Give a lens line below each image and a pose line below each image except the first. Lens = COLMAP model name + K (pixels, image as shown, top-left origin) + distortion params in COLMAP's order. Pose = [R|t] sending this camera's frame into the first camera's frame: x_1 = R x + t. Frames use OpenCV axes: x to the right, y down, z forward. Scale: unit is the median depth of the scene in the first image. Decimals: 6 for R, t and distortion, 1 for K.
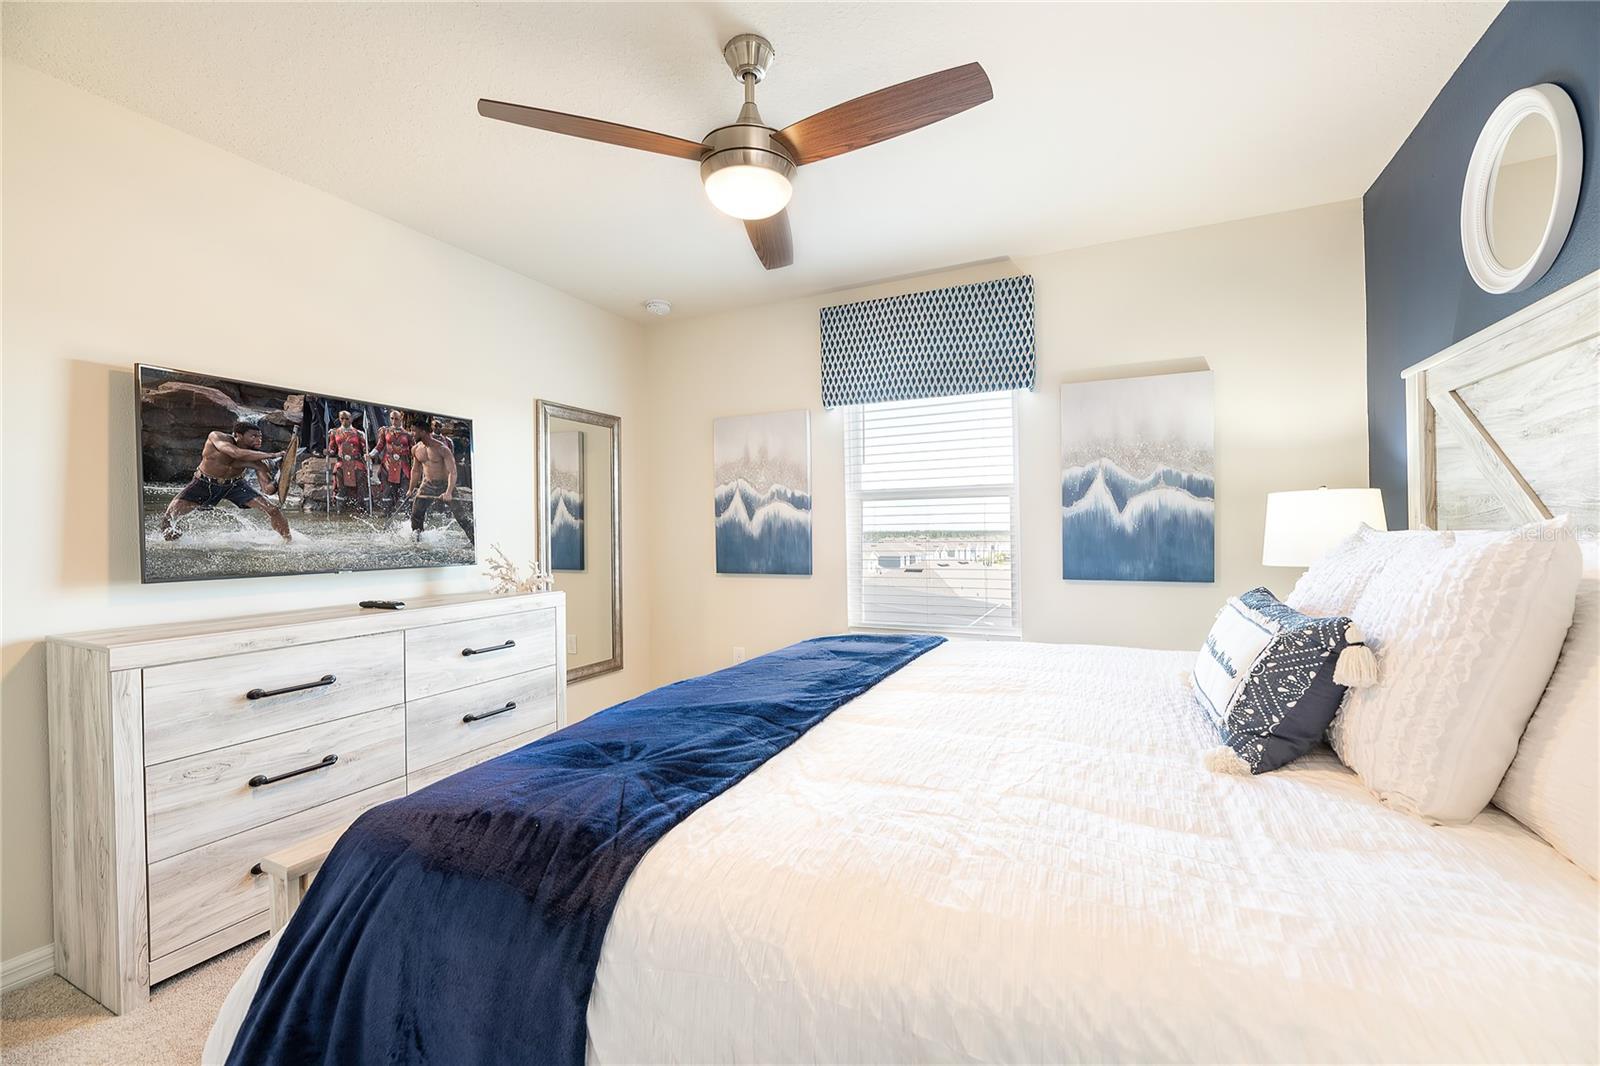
lens RADIAL K [[673.5, 0, 801.7], [0, 673.5, 537.4], [0, 0, 1]] dist [0.000020, -0.000371]
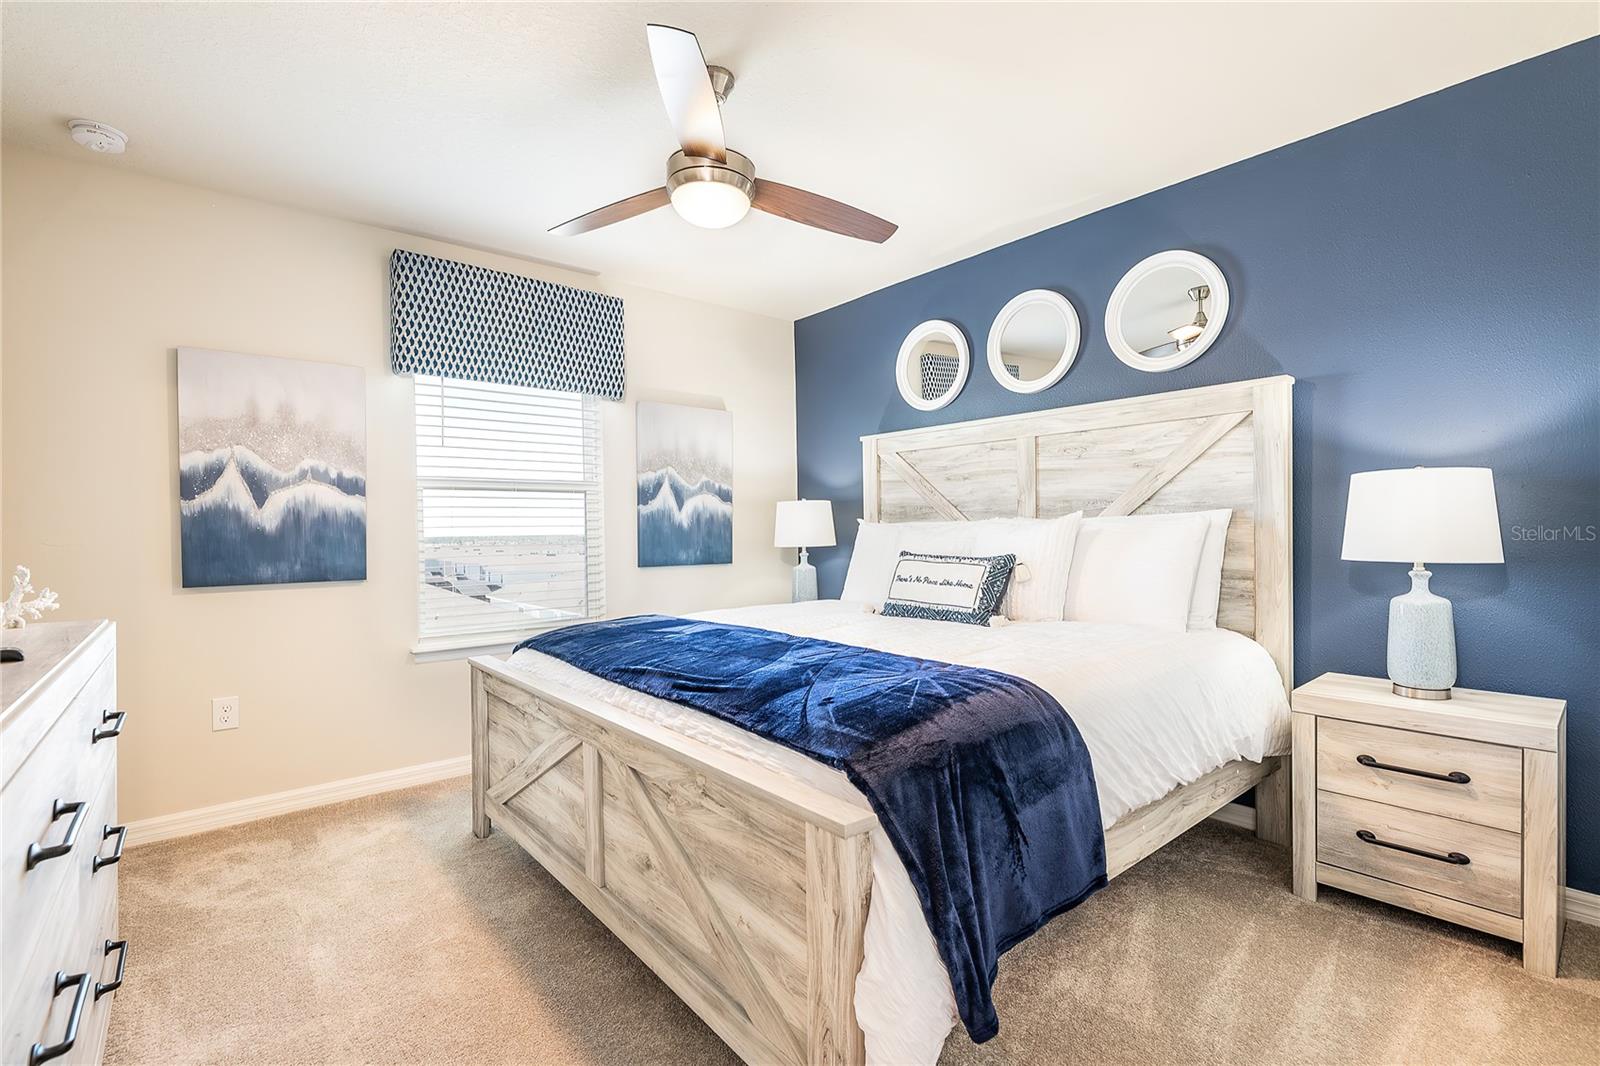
lens RADIAL K [[688.1, 0, 804.1], [0, 688.1, 529.2], [0, 0, 1]] dist [-0.026525, 0.000201]
pose [[0.425315, 0.005035, 0.905032, -0.497837], [0.004574, 0.999960, -0.007712, 0.005697], [-0.905034, 0.007420, 0.425275, 0.208765]]
